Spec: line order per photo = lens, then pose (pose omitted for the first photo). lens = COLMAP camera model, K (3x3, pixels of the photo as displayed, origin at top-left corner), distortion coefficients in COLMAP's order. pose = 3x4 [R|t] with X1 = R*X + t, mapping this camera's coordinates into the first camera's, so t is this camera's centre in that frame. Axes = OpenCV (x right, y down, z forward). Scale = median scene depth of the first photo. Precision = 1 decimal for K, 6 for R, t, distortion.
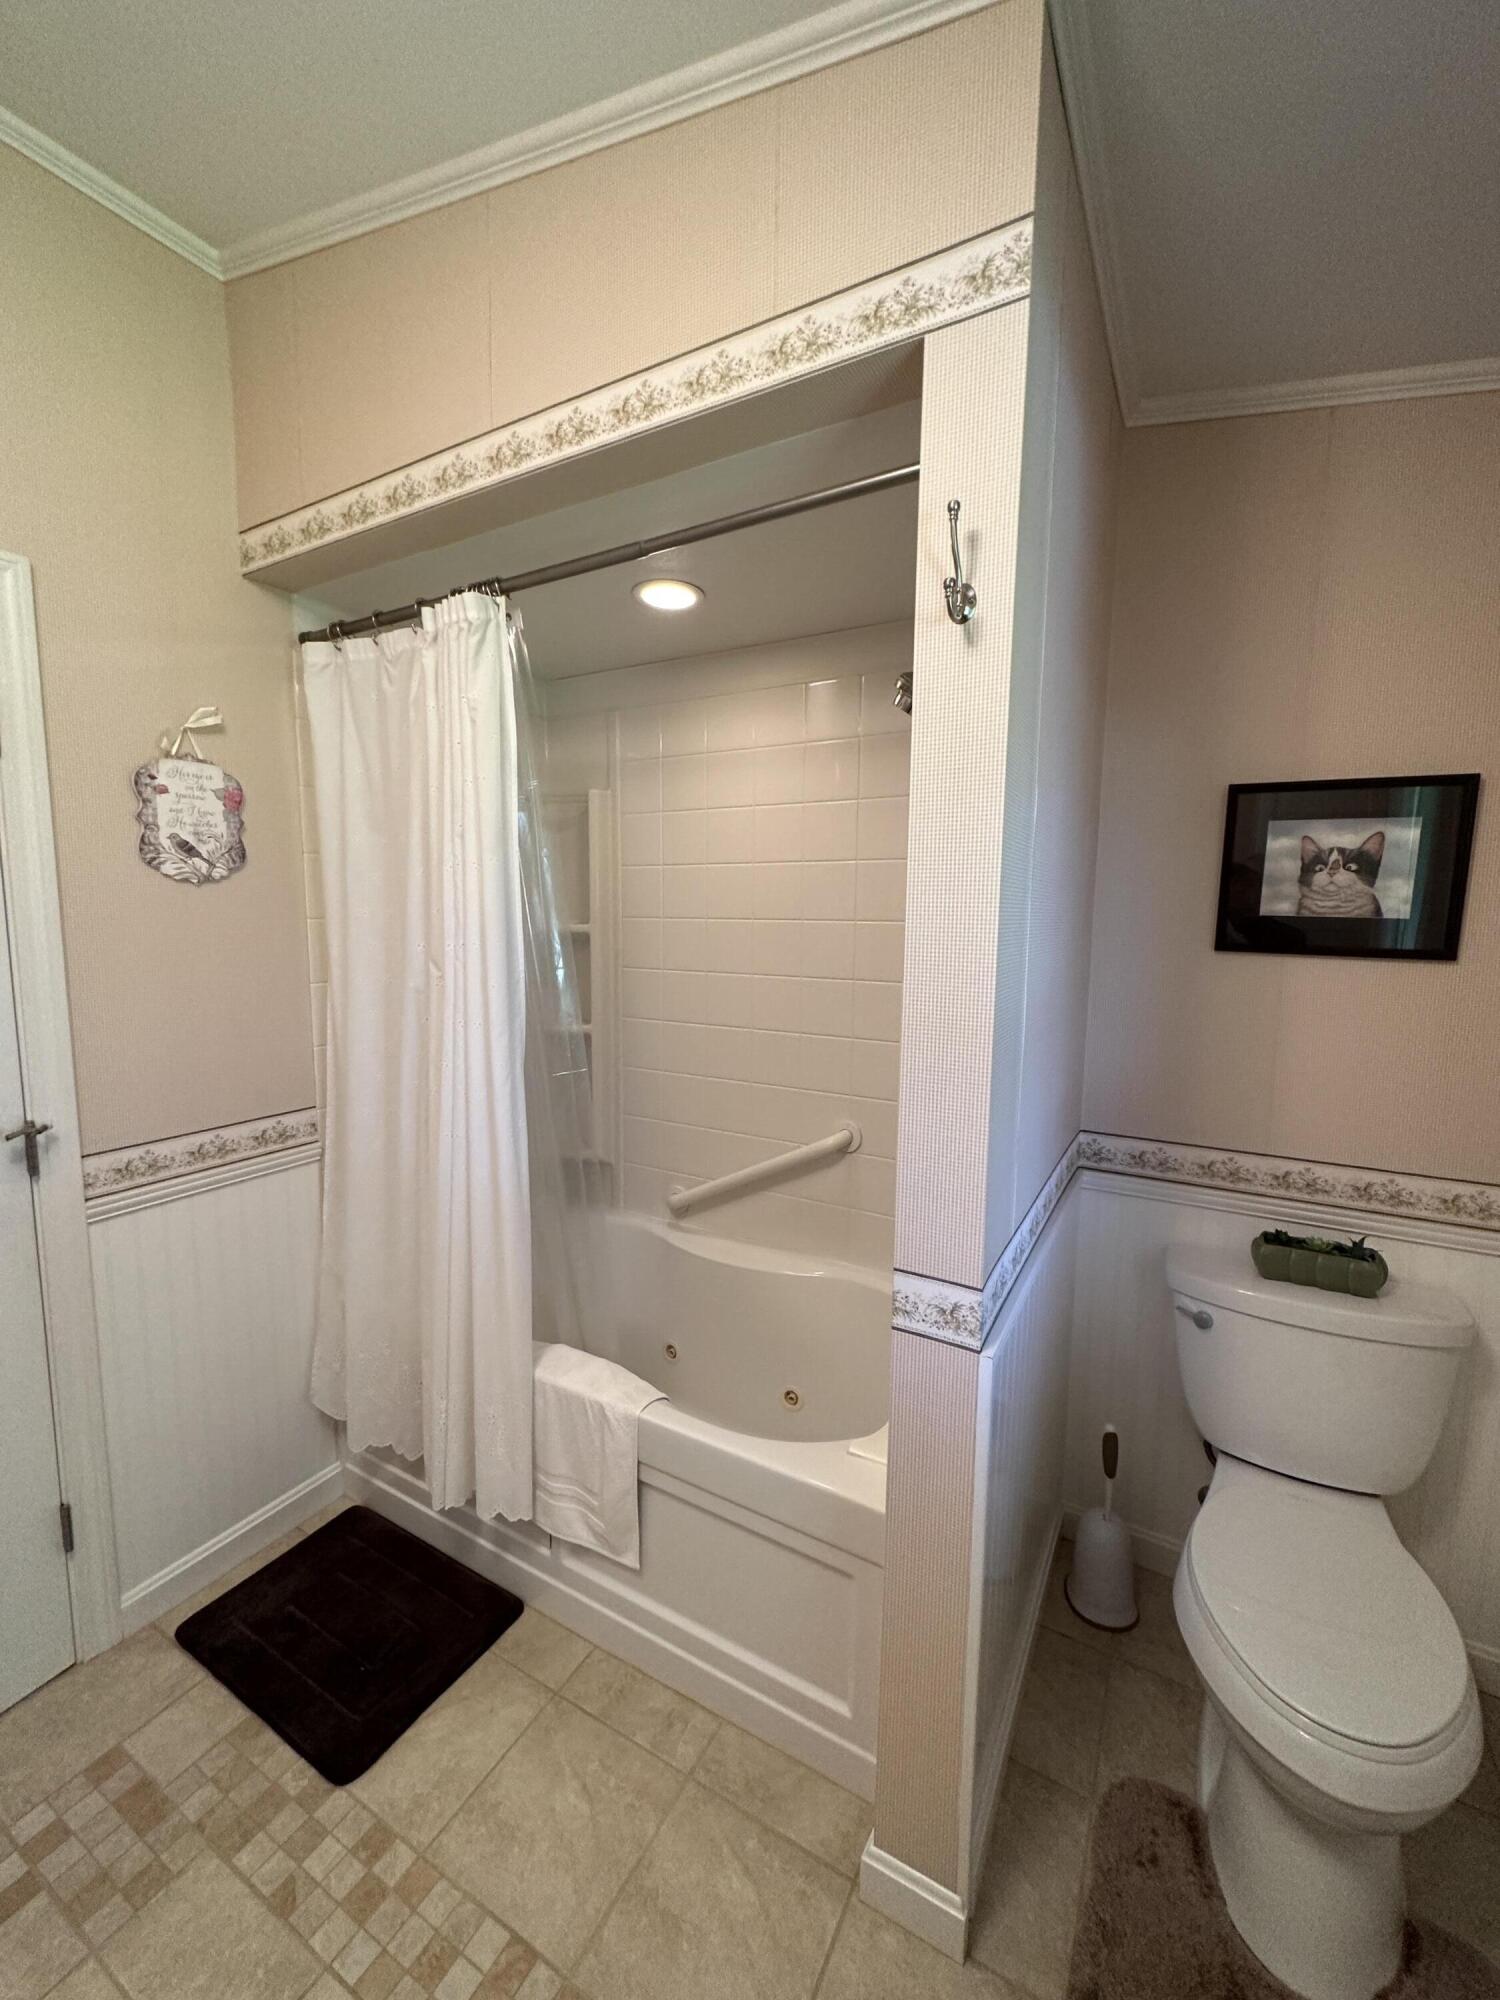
lens RADIAL K [[805.9, 0, 749.3], [0, 805.9, 1000.5], [0, 0, 1]] dist [-0.001454, 0.000709]
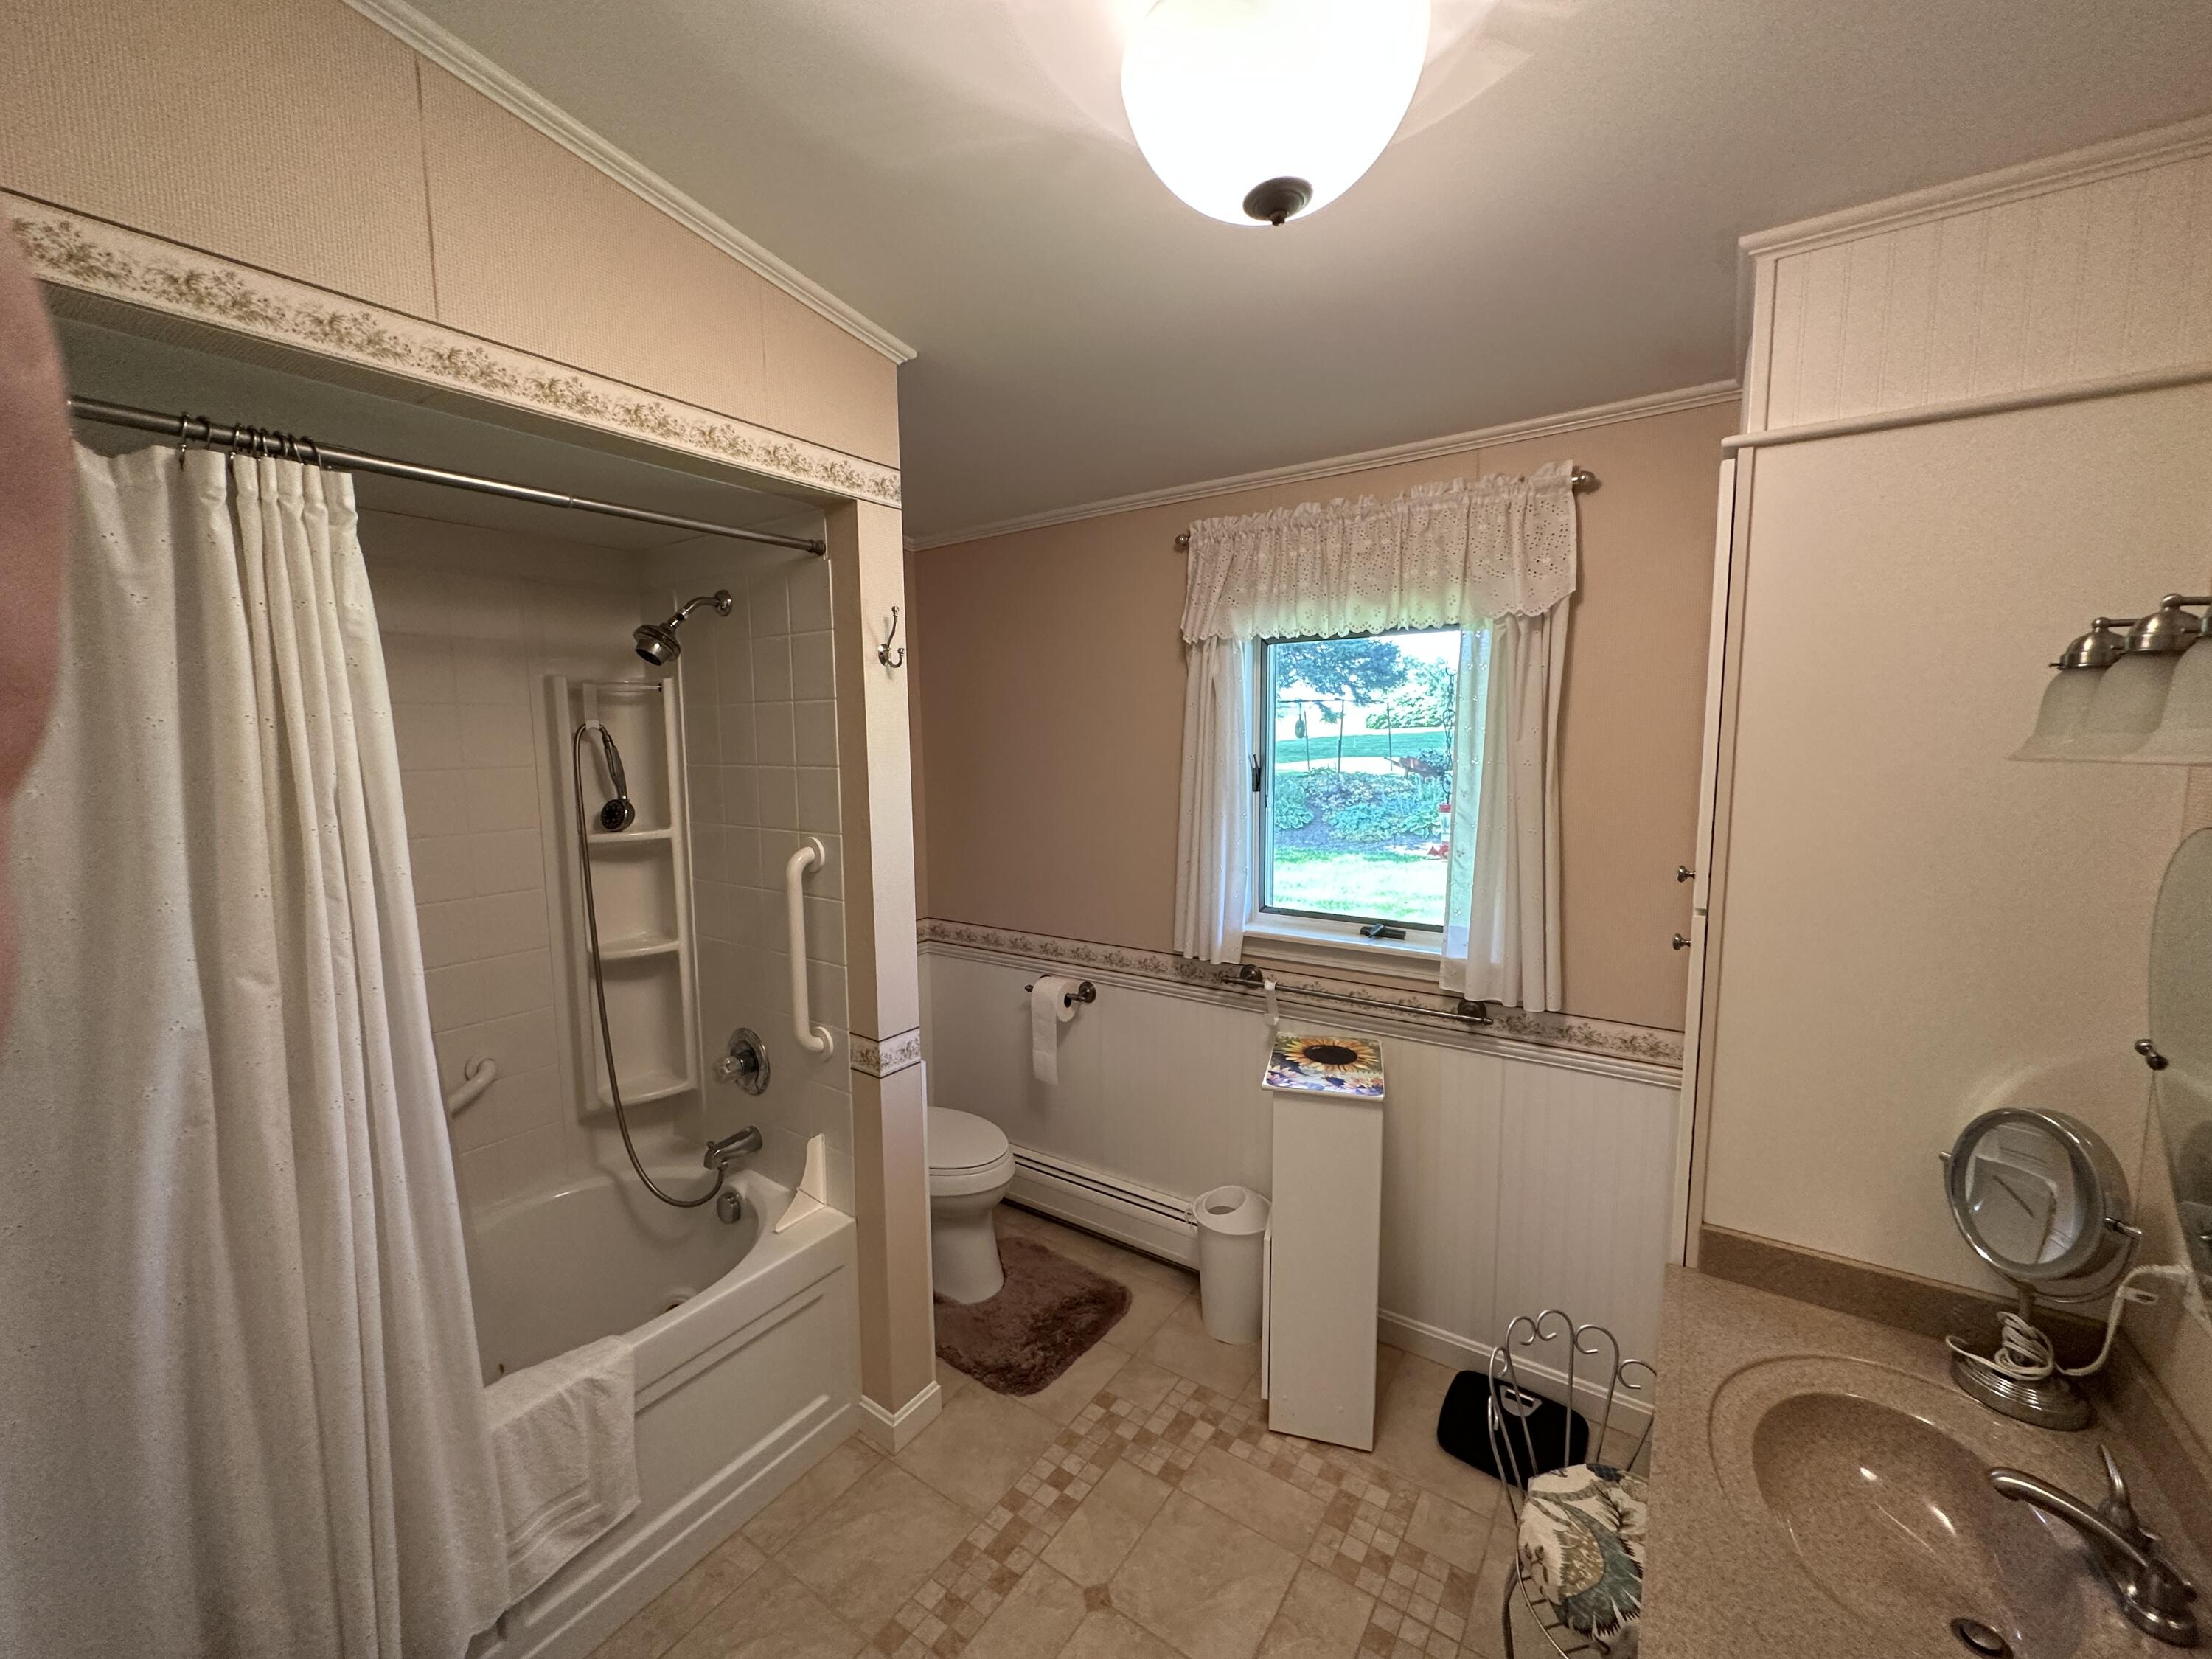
lens RADIAL K [[891.3, 0, 1102.5], [0, 891.3, 828.4], [0, 0, 1]] dist [-0.001454, 0.000709]
pose [[0.076965, -0.119377, 0.989861, -1.026027], [0.125001, 0.986128, 0.109208, -0.158657], [-0.989167, 0.115329, 0.090820, 0.226570]]
